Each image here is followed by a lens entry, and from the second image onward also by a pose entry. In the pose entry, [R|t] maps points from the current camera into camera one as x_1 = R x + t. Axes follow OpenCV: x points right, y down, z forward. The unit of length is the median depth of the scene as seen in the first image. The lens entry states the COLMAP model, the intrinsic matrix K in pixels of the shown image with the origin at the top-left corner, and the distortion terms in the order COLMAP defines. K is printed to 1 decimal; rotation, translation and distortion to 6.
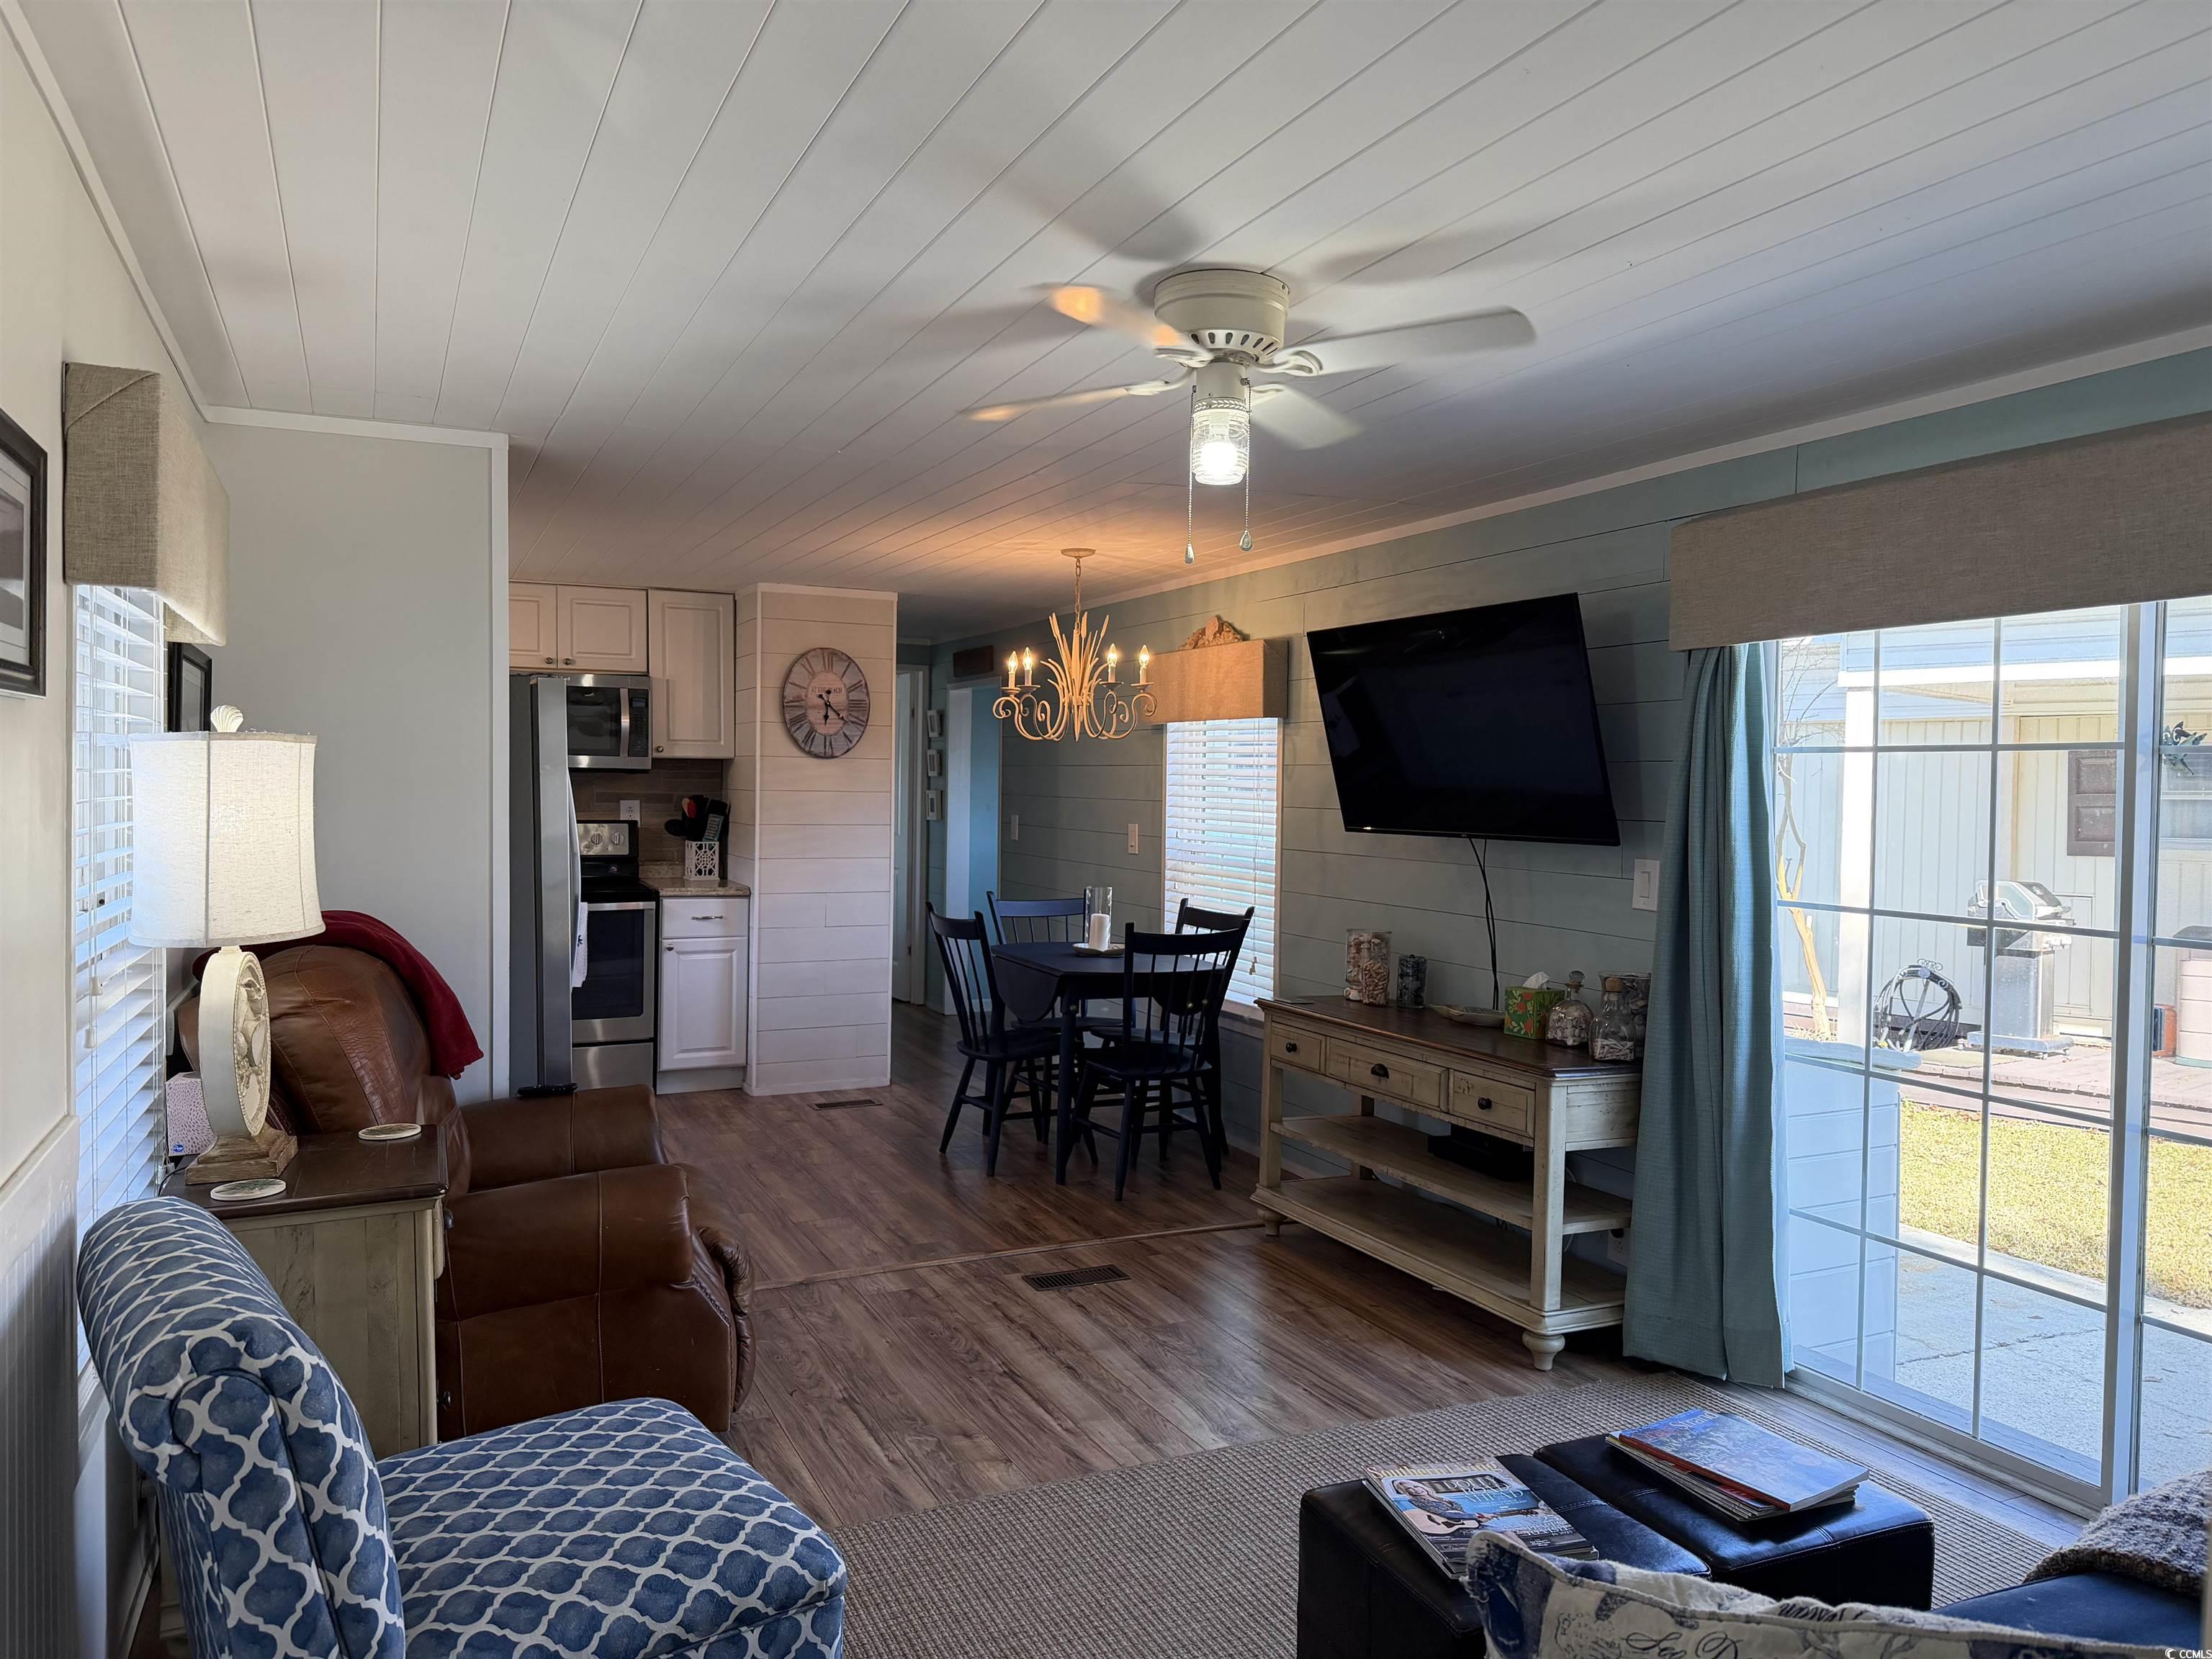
lens RADIAL K [[1561.2, 0, 1106.0], [0, 1561.2, 829.5], [0, 0, 1]] dist [0.139286, -0.184767]
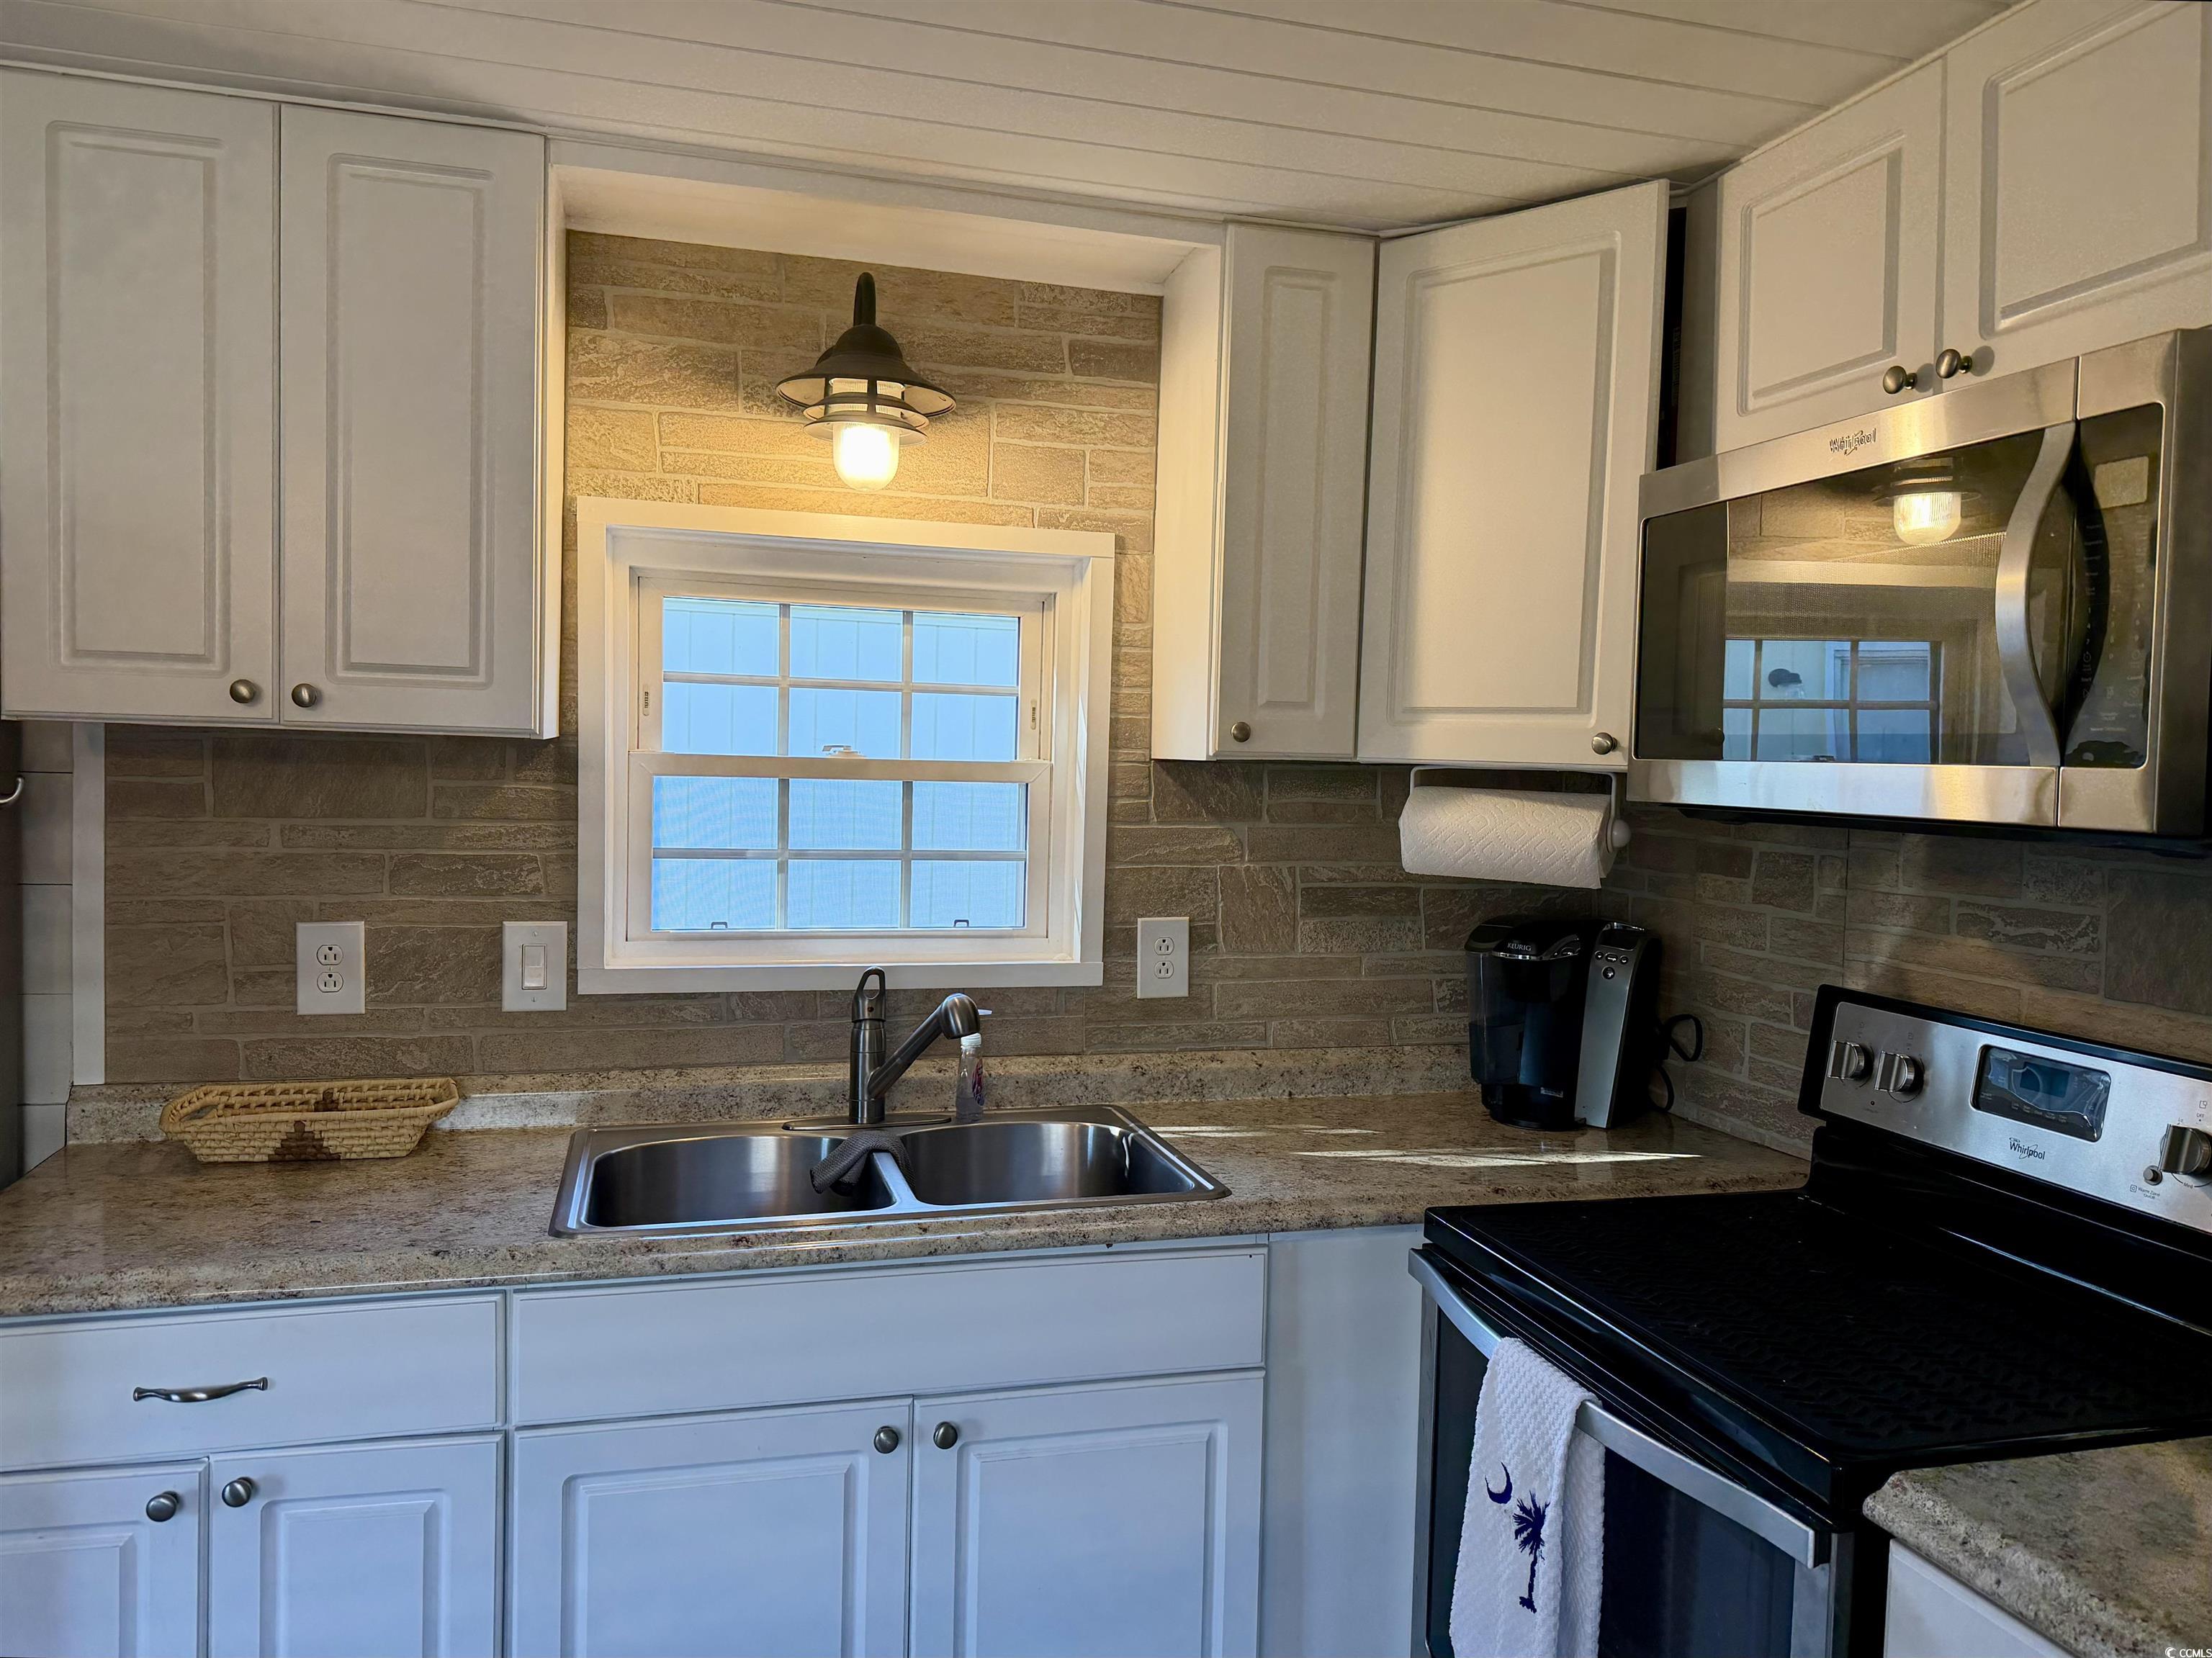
lens RADIAL K [[1600.9, 0, 1112.0], [0, 1600.9, 832.7], [0, 0, 1]] dist [0.138019, -0.216582]
pose [[-0.152963, 0.026630, -0.987873, -0.152037], [-0.064290, 0.997251, 0.036837, -0.071633], [0.986138, 0.069145, -0.150831, 1.737067]]
